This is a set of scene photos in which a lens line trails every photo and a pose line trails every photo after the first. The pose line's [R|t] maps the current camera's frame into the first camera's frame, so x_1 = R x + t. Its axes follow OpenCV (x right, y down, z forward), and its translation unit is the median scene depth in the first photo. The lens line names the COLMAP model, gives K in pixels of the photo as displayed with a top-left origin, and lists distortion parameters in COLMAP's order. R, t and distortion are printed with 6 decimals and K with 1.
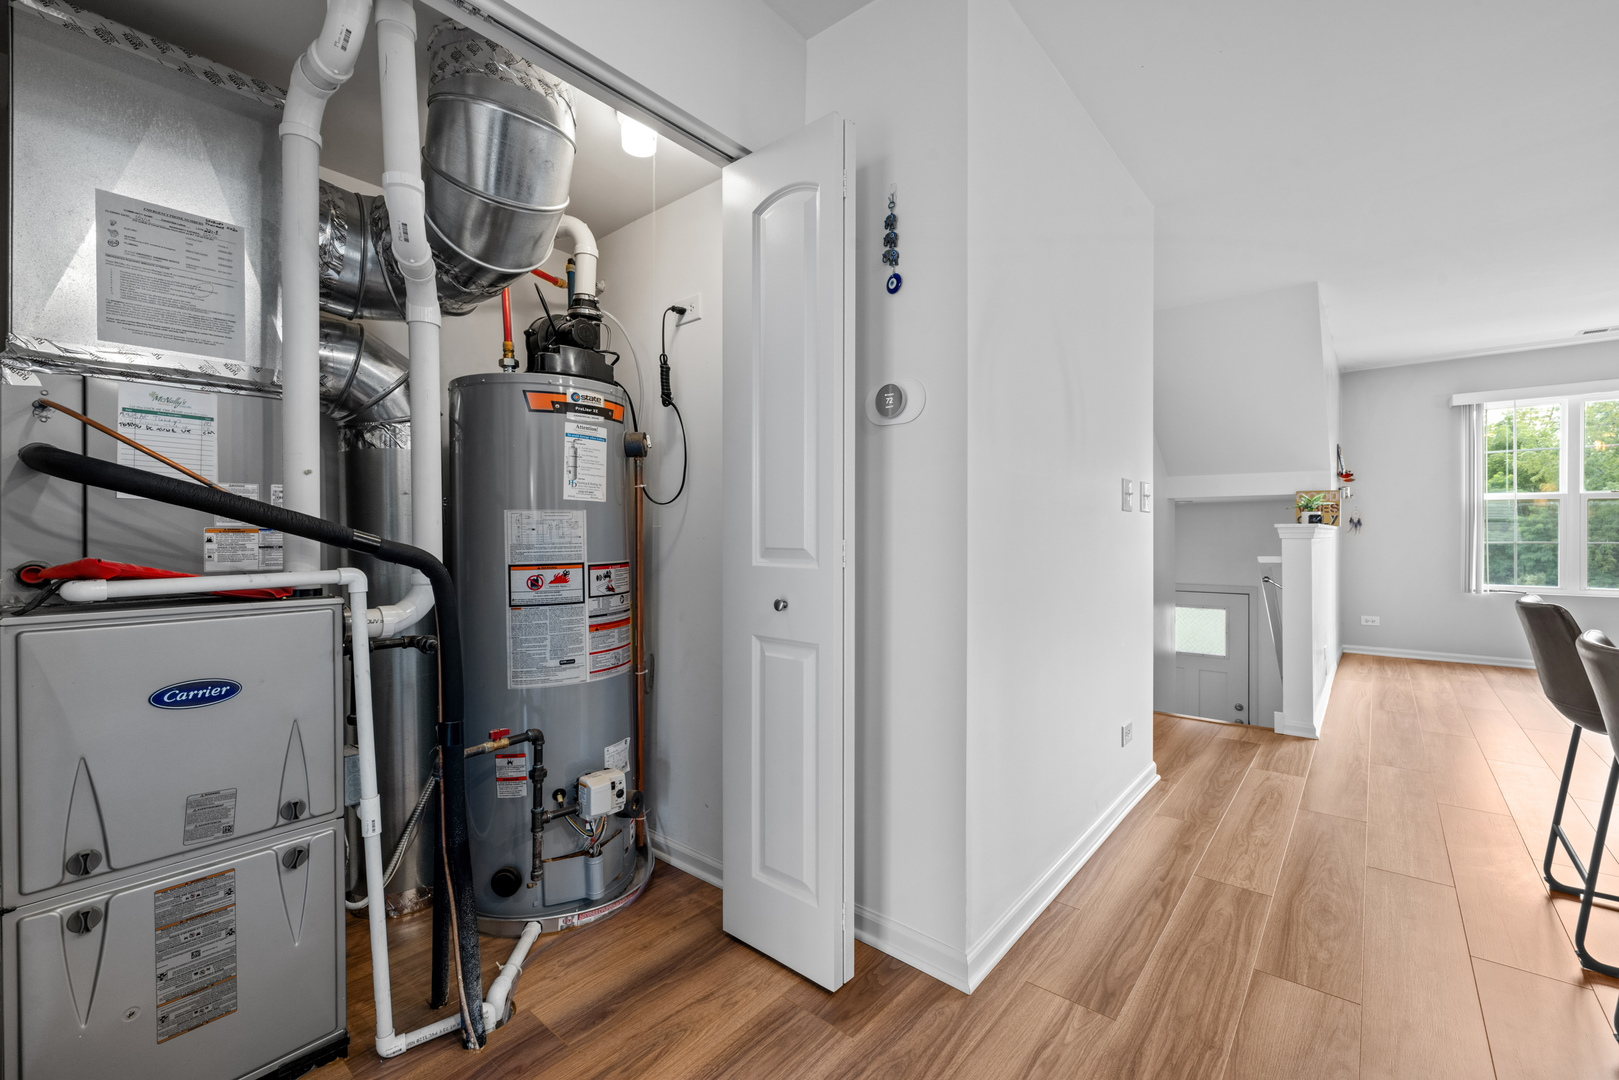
lens RADIAL K [[675.9, 0, 809.5], [0, 675.9, 540.0], [0, 0, 1]] dist [-0.003098, -0.000363]
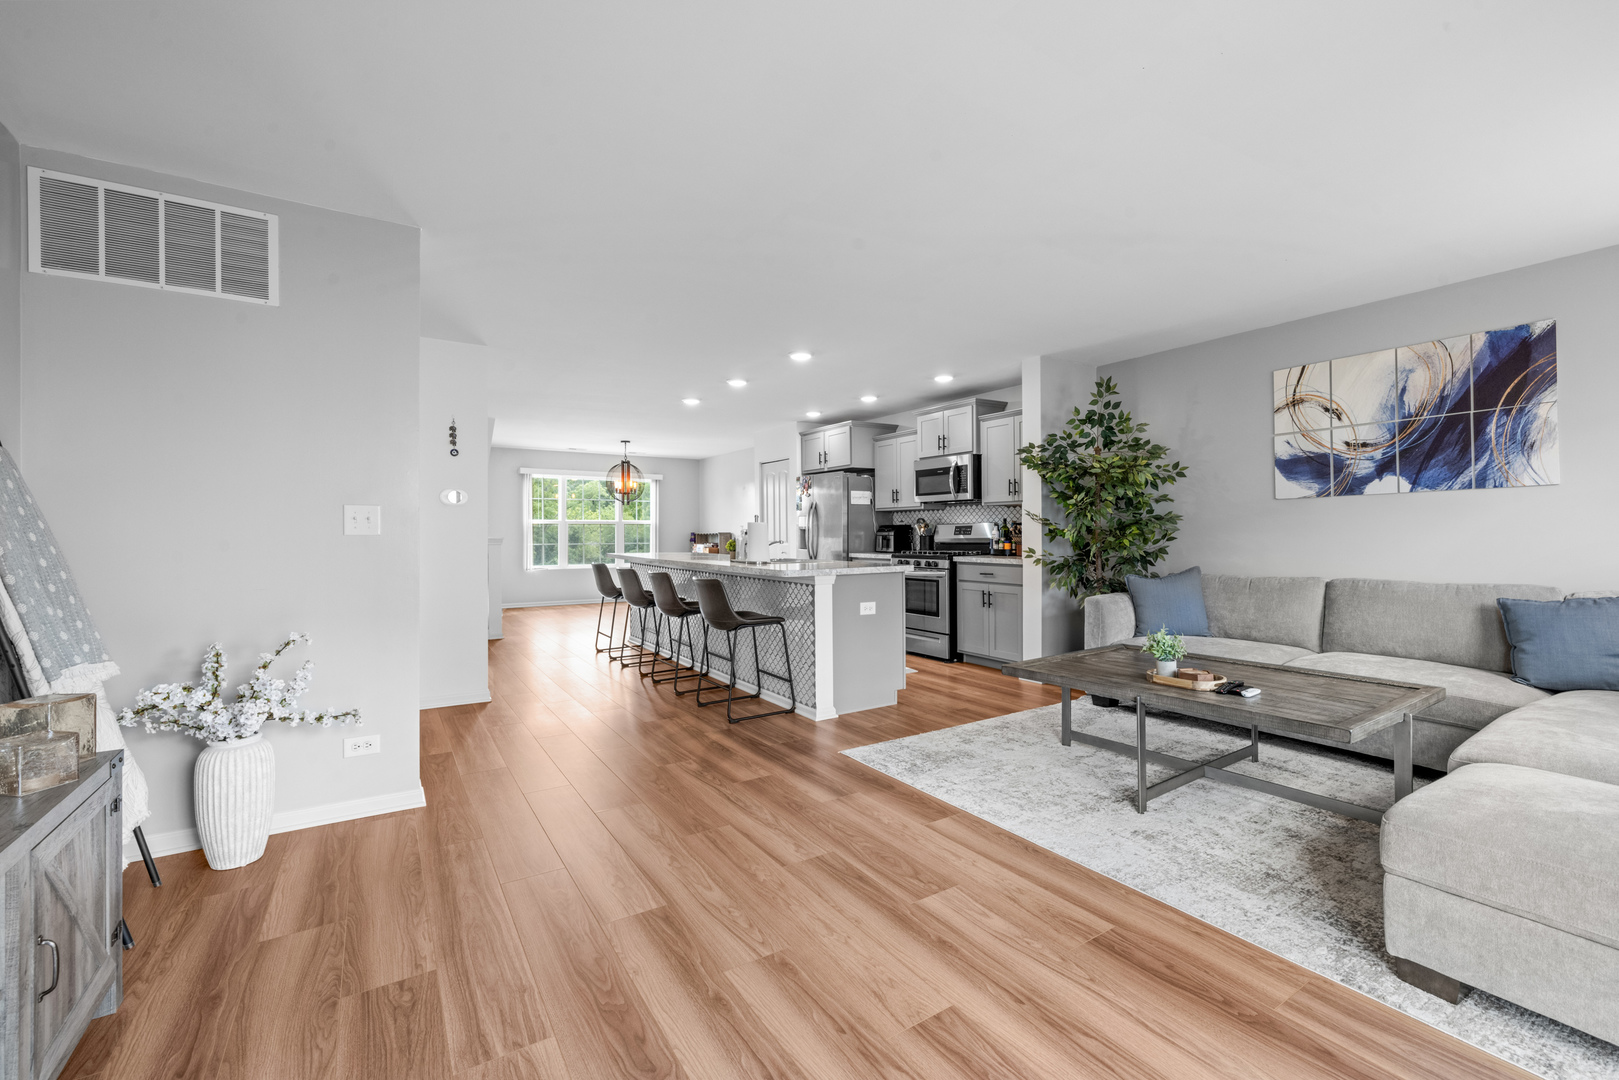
lens RADIAL K [[682.6, 0, 812.8], [0, 682.6, 537.9], [0, 0, 1]] dist [0.009056, 0.000205]
pose [[0.295271, -0.002959, 0.955409, -0.958336], [0.007528, 0.999971, 0.000770, -0.016580], [-0.955384, 0.006965, 0.295285, -0.537148]]
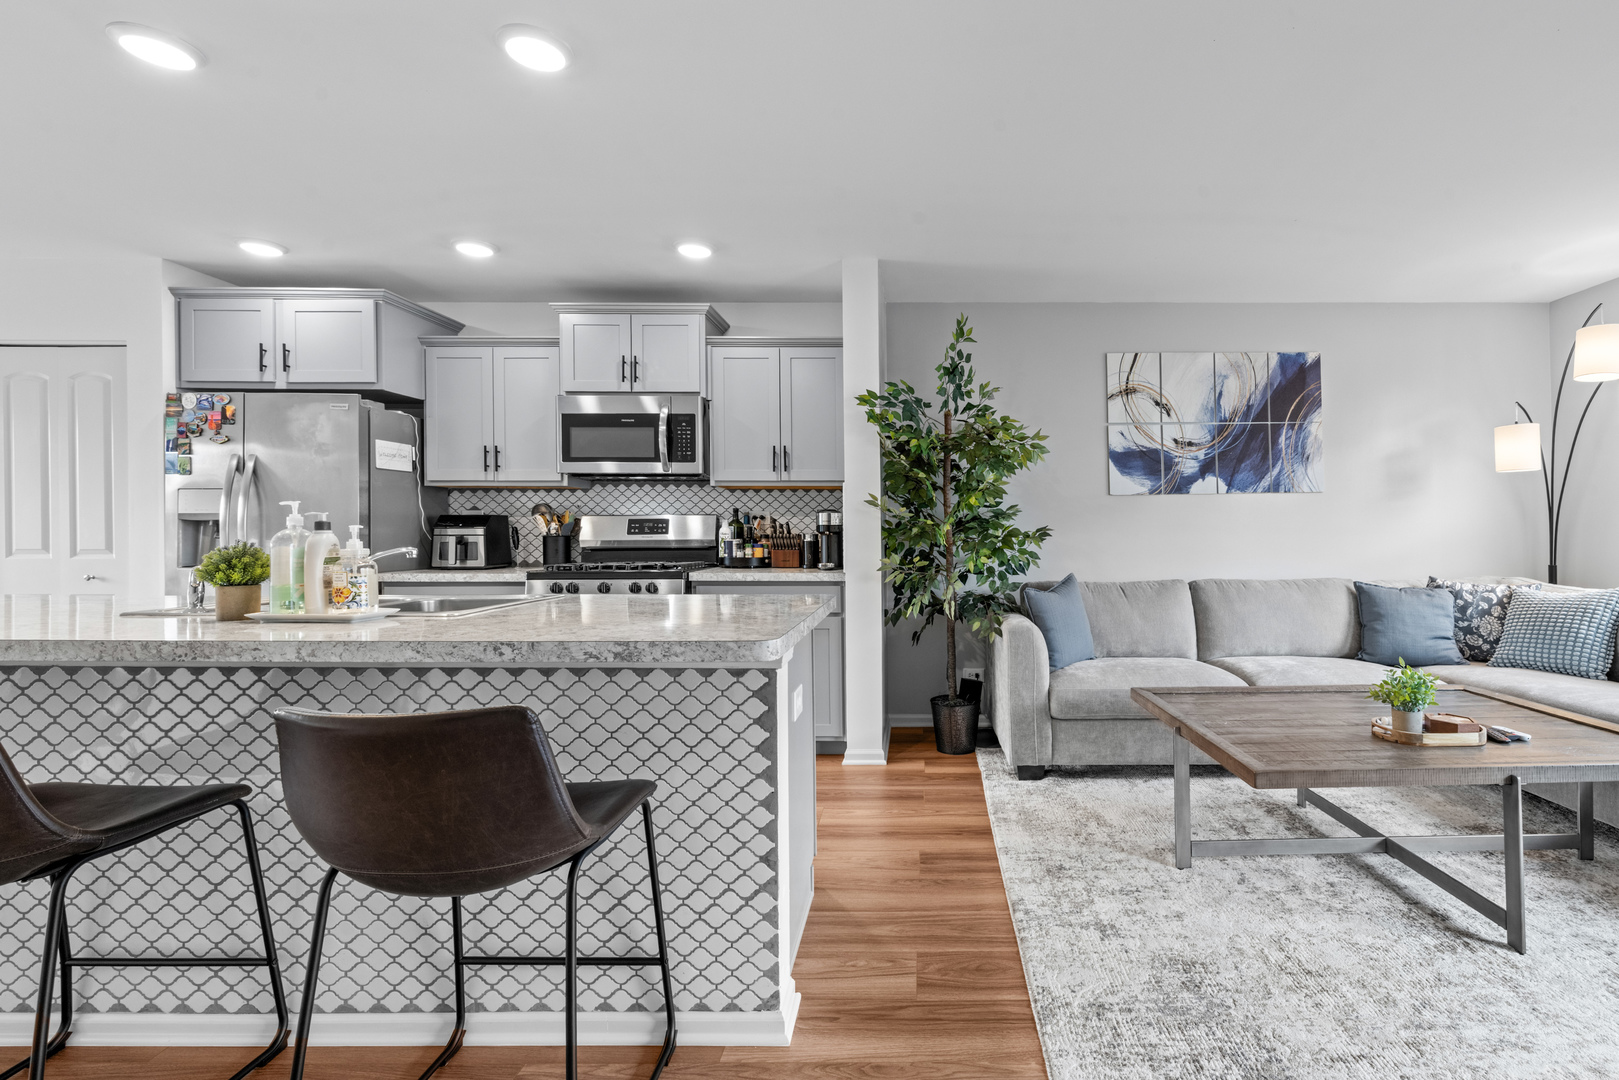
lens RADIAL K [[729.7, 0, 915.8], [0, 729.7, 534.7], [0, 0, 1]] dist [-0.000236, 0.000041]
pose [[-0.644574, 0.003982, 0.764532, -0.252757], [0.007093, 0.999975, 0.000772, -0.017807], [-0.764509, 0.005920, -0.644586, 0.022492]]
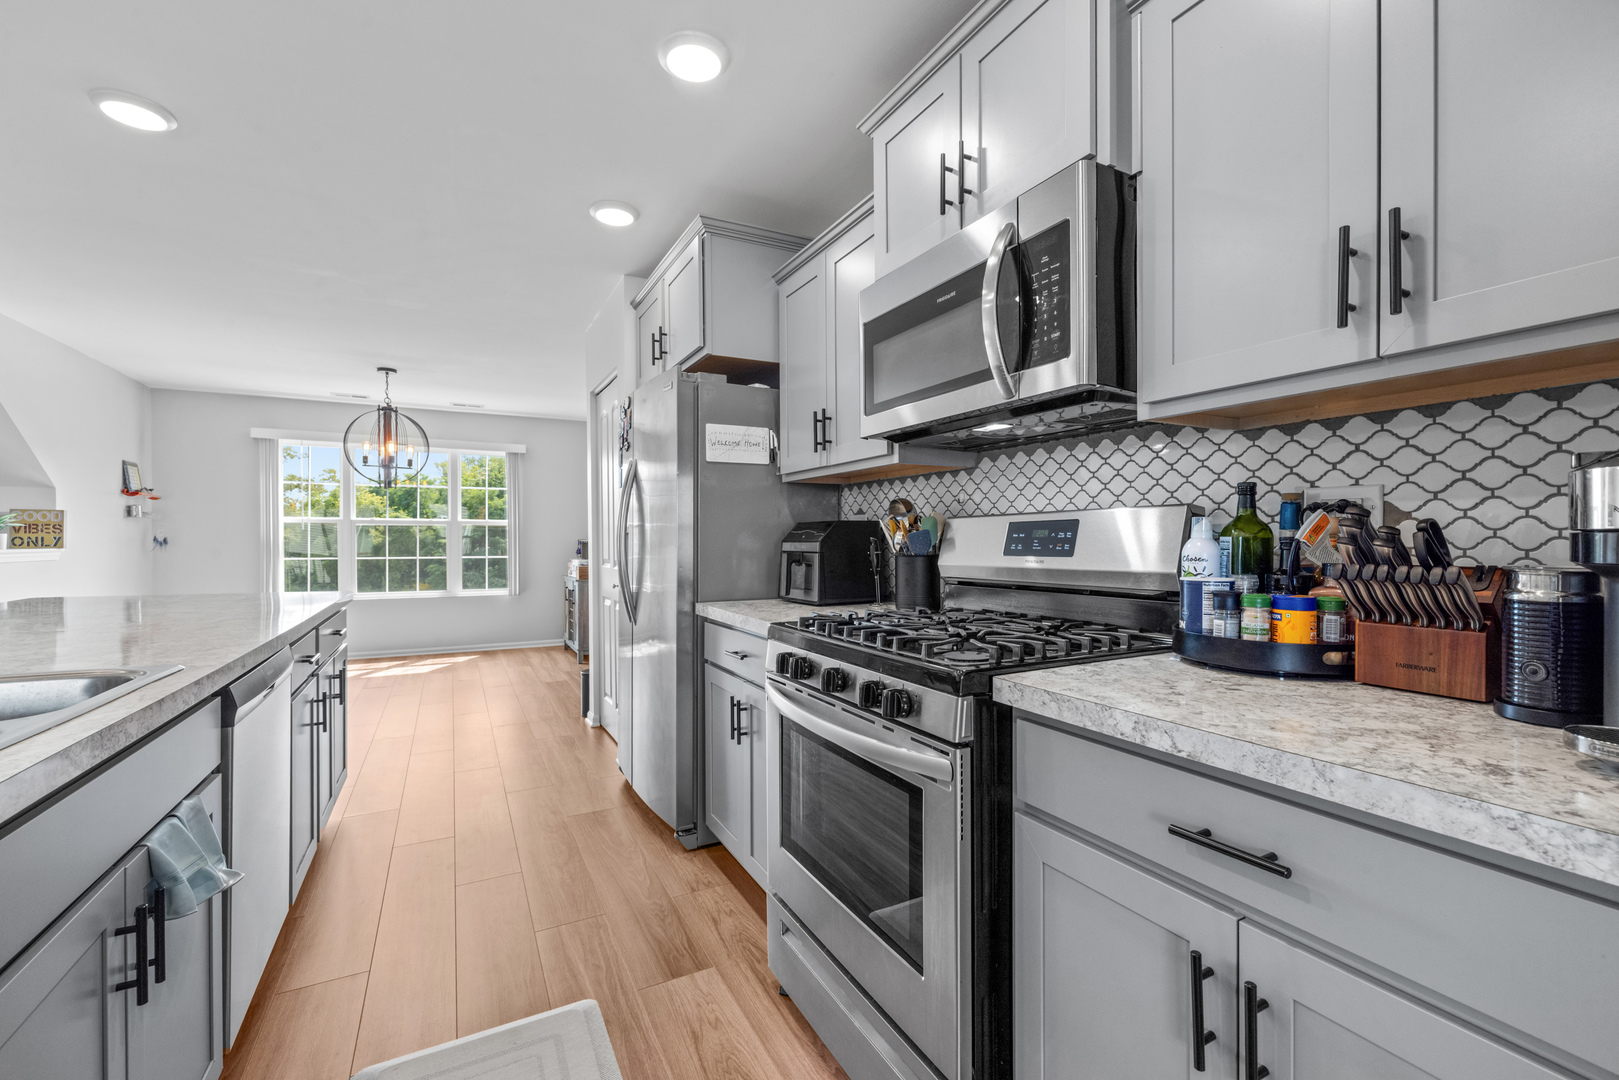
lens RADIAL K [[681.1, 0, 813.5], [0, 681.1, 544.4], [0, 0, 1]] dist [0.000048, 0.000029]
pose [[0.374215, -0.001657, 0.927341, 0.376619], [0.003649, 0.999993, 0.000314, -0.028604], [-0.927335, 0.003267, 0.374218, -0.415825]]
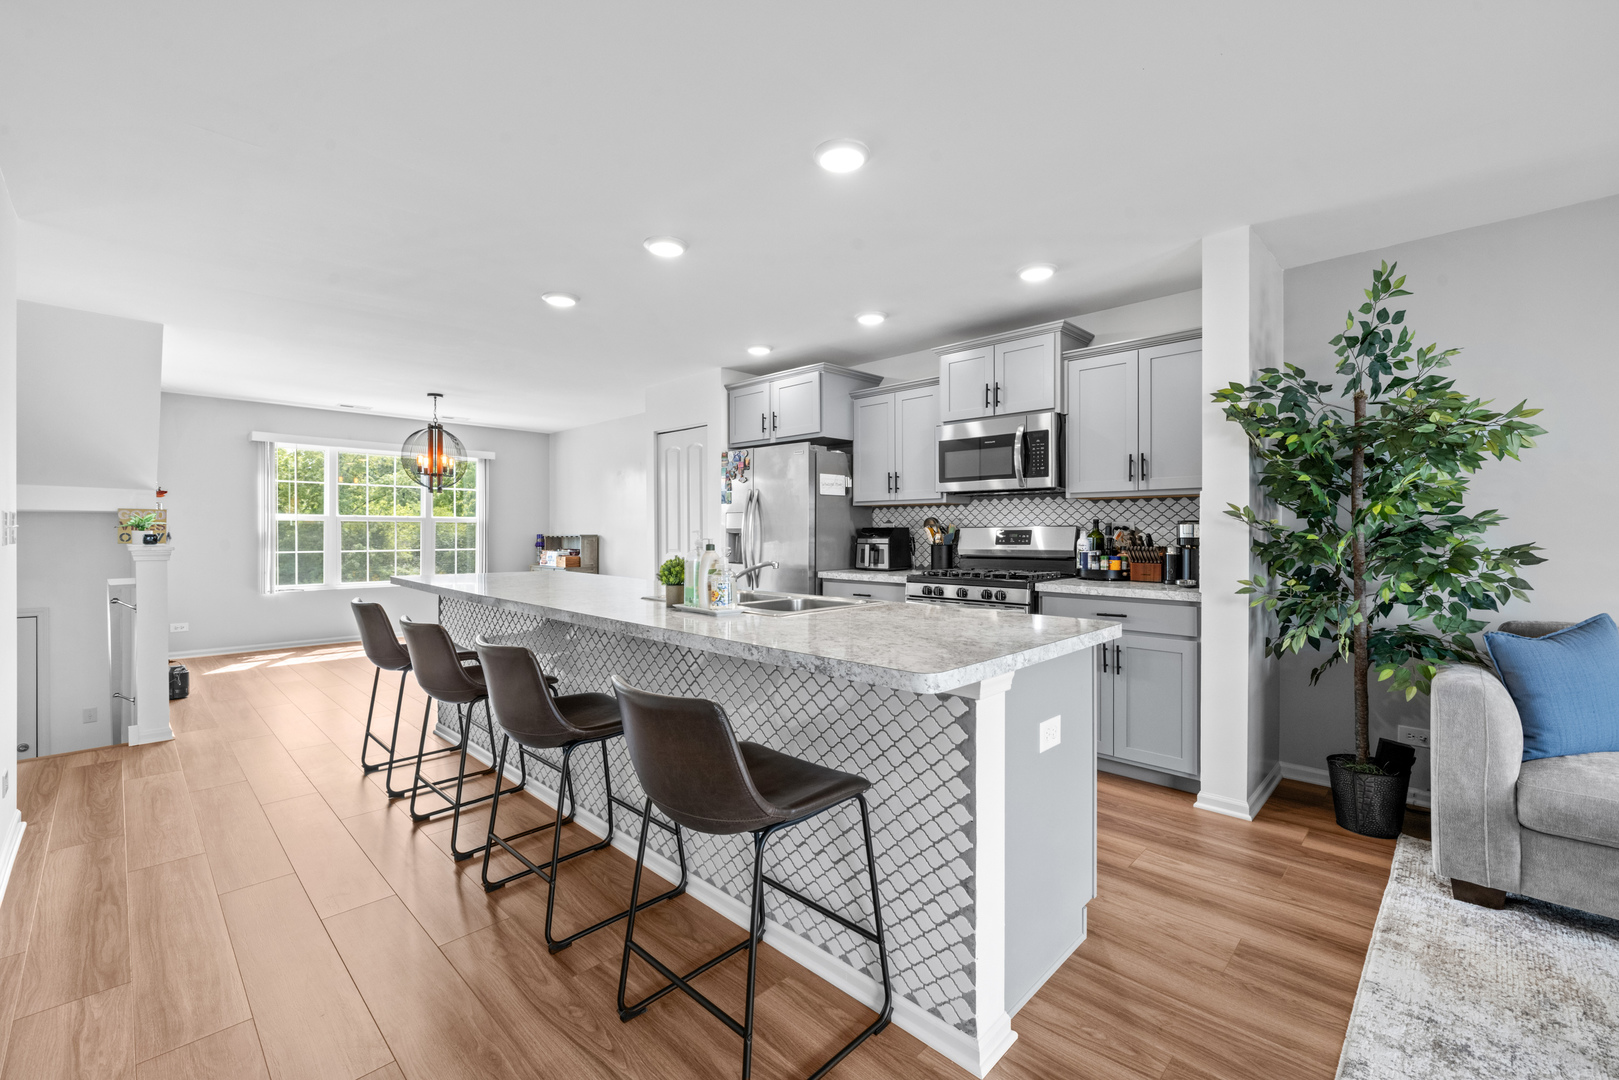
lens RADIAL K [[672.3, 0, 814.8], [0, 672.3, 543.2], [0, 0, 1]] dist [-0.000442, 0.000071]
pose [[0.066253, -0.011763, 0.997734, -0.271489], [0.003995, 0.999926, 0.011524, -0.036621], [-0.997795, 0.003222, 0.066295, -0.129117]]
